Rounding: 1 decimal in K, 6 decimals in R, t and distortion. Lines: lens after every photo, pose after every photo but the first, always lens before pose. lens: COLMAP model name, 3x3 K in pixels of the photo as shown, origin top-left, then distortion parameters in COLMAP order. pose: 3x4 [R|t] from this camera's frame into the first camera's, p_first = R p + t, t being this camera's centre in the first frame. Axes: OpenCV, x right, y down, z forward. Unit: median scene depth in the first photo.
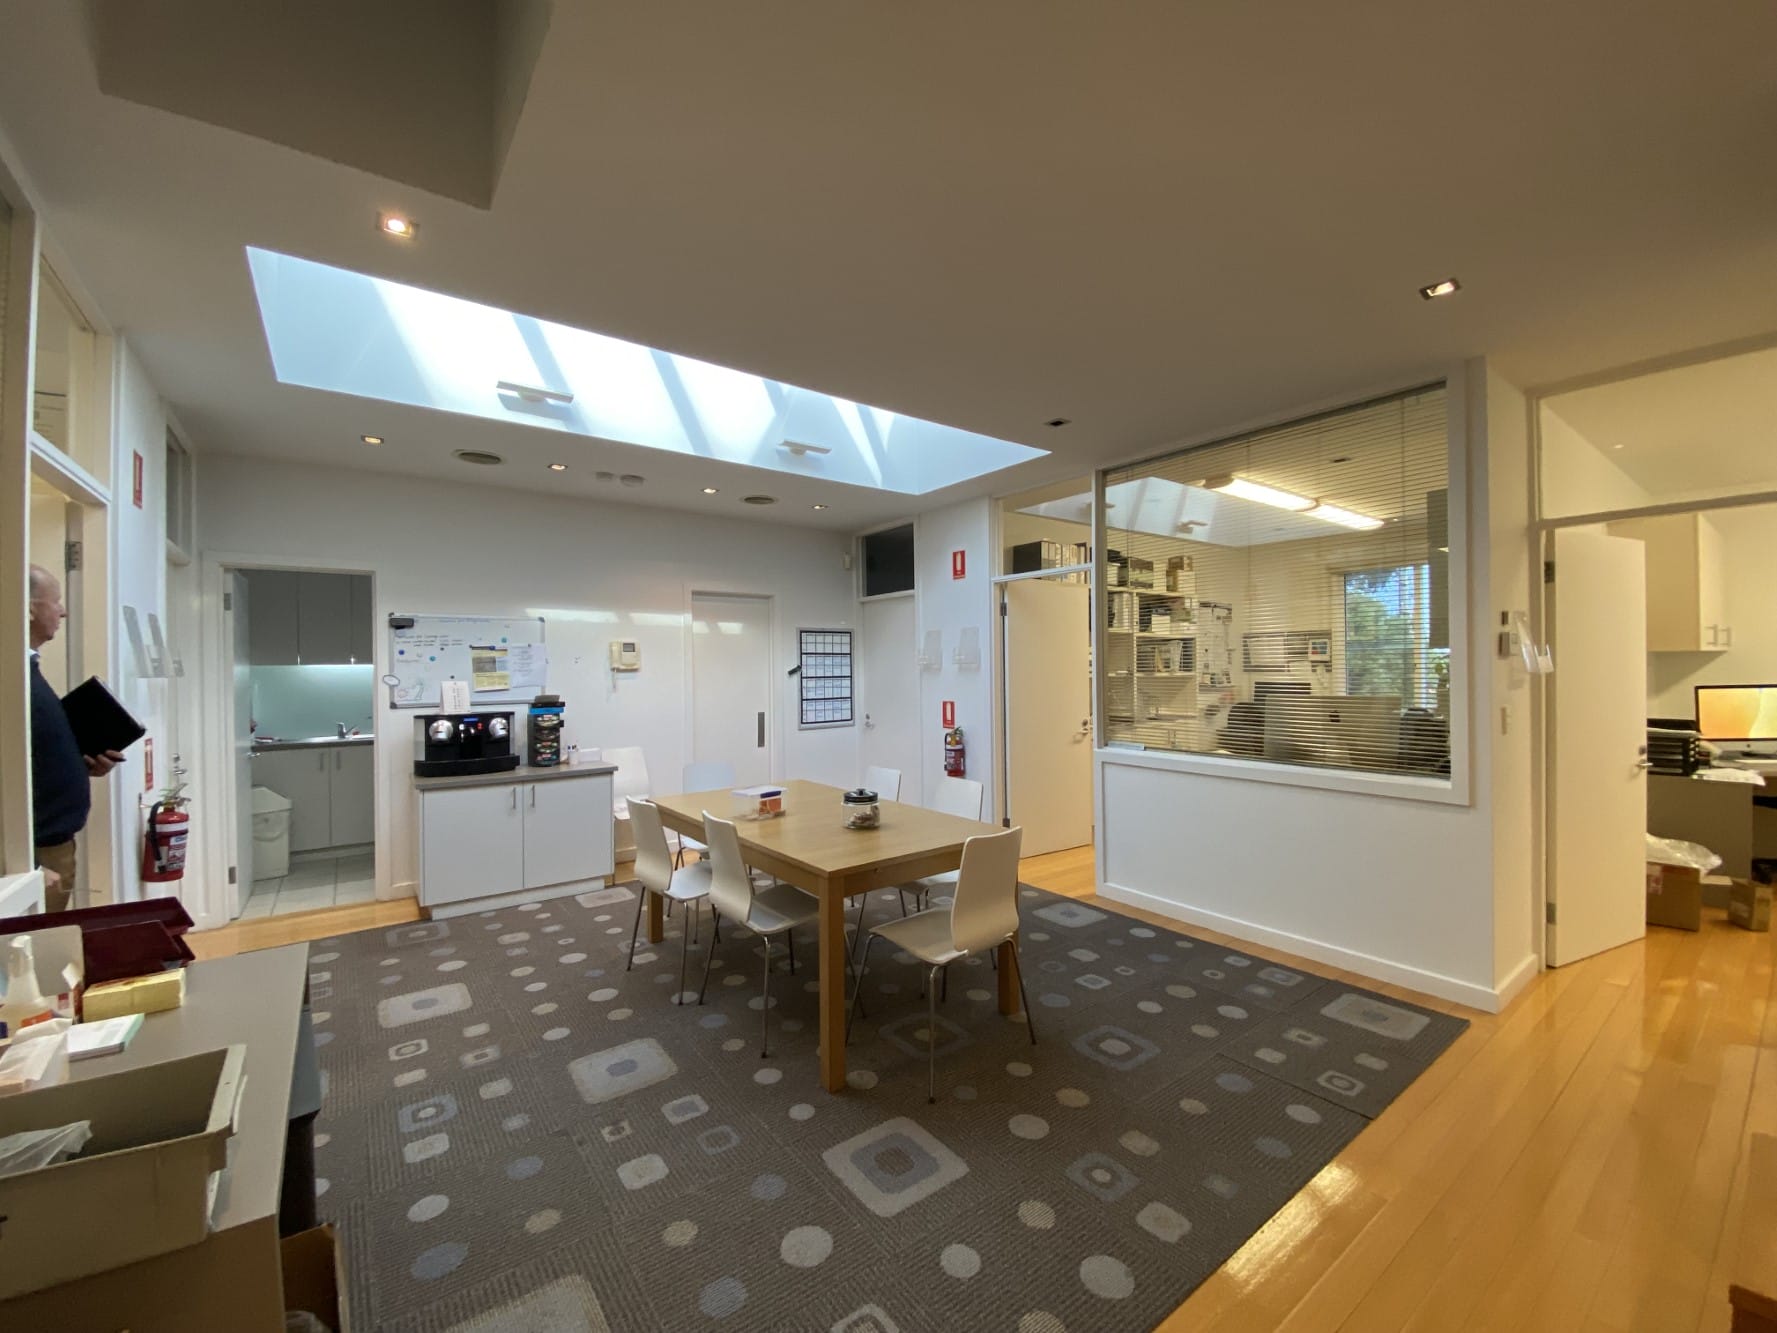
lens RADIAL K [[716.6, 0, 885.5], [0, 716.6, 663.0], [0, 0, 1]] dist [-0.006857, -0.001700]
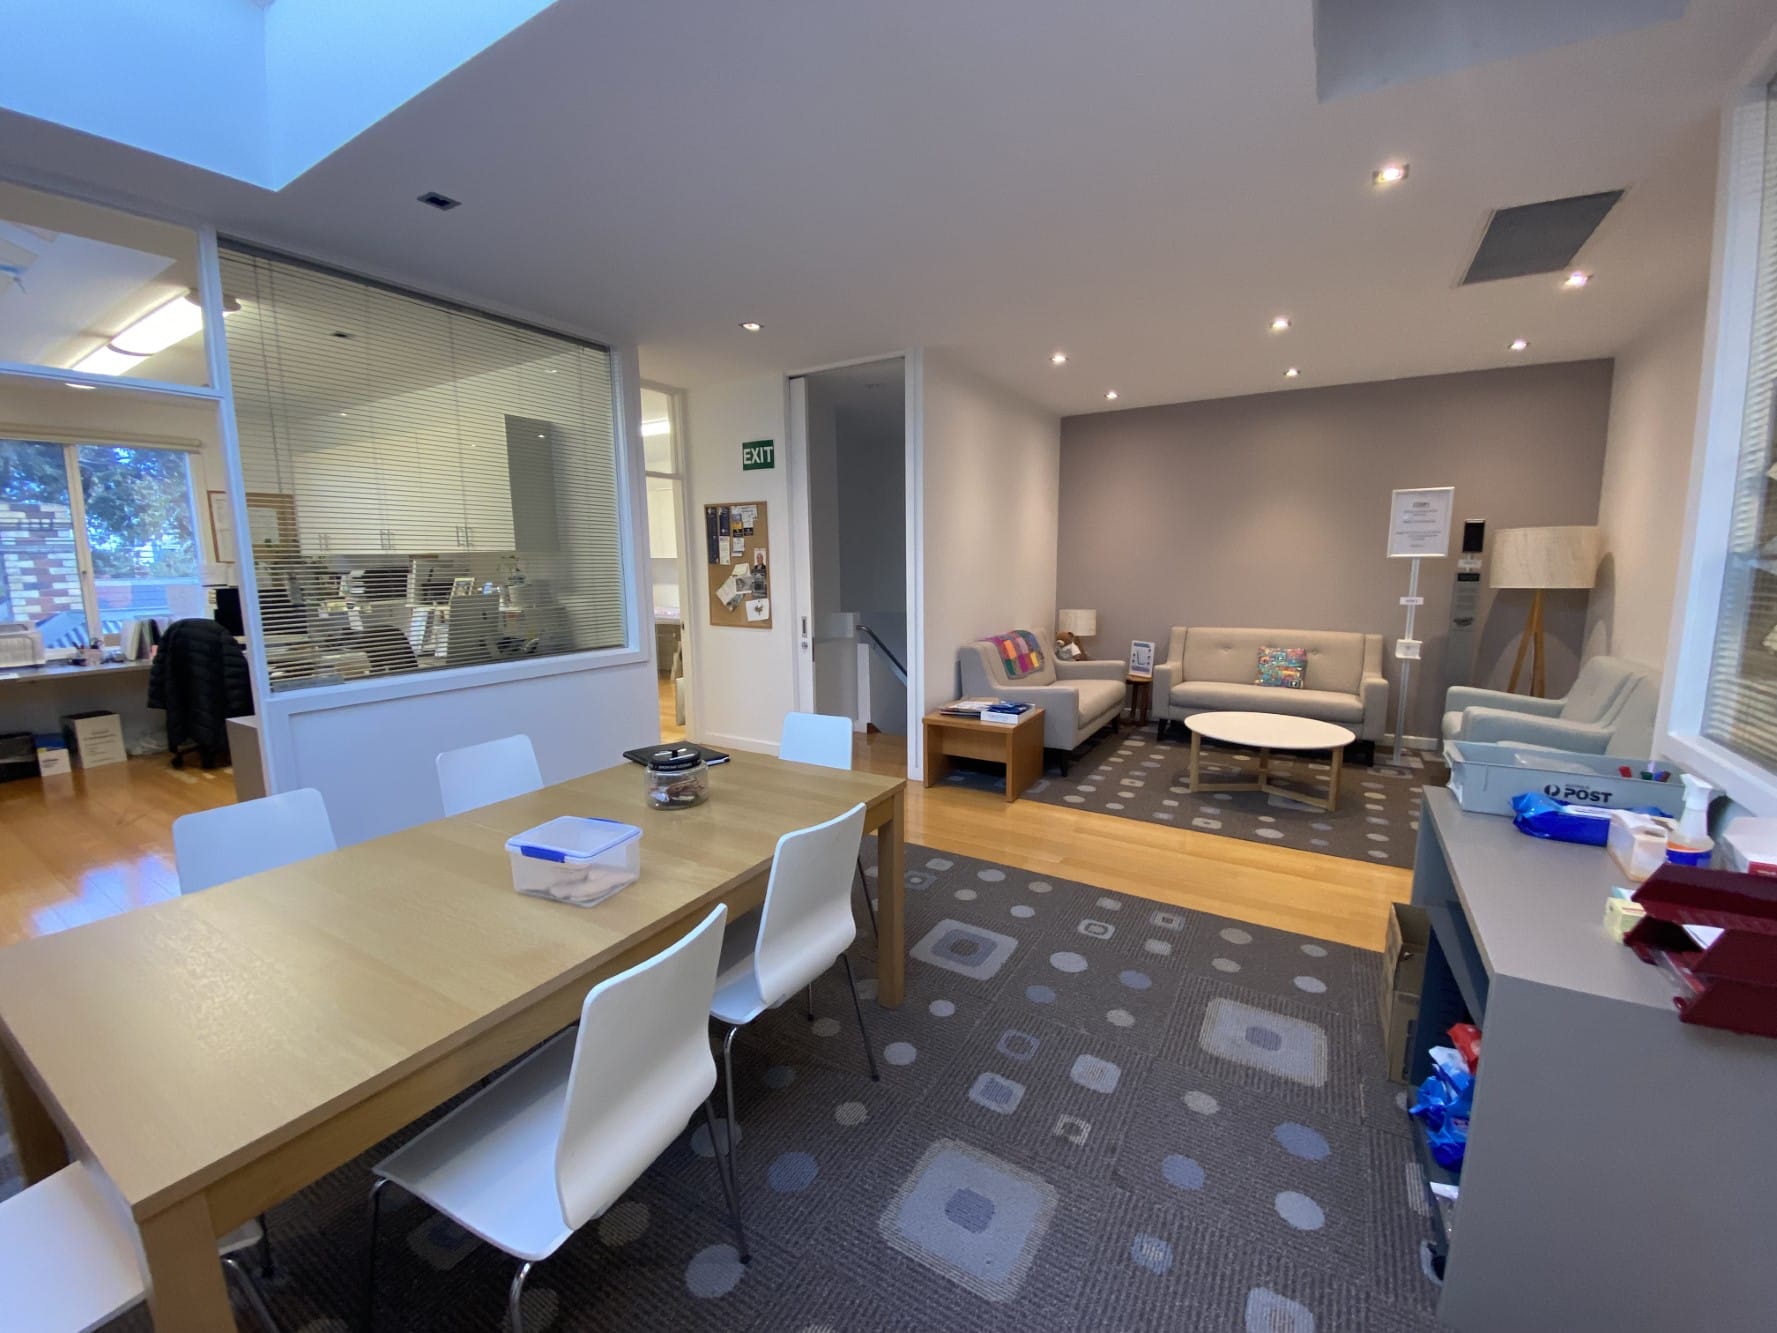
lens RADIAL K [[716.6, 0, 884.7], [0, 716.6, 658.3], [0, 0, 1]] dist [-0.006857, -0.001700]
pose [[-0.358789, -0.119445, 0.925745, -0.983974], [0.018715, 0.990659, 0.135074, 0.014160], [-0.933231, 0.065788, -0.353202, 1.446695]]
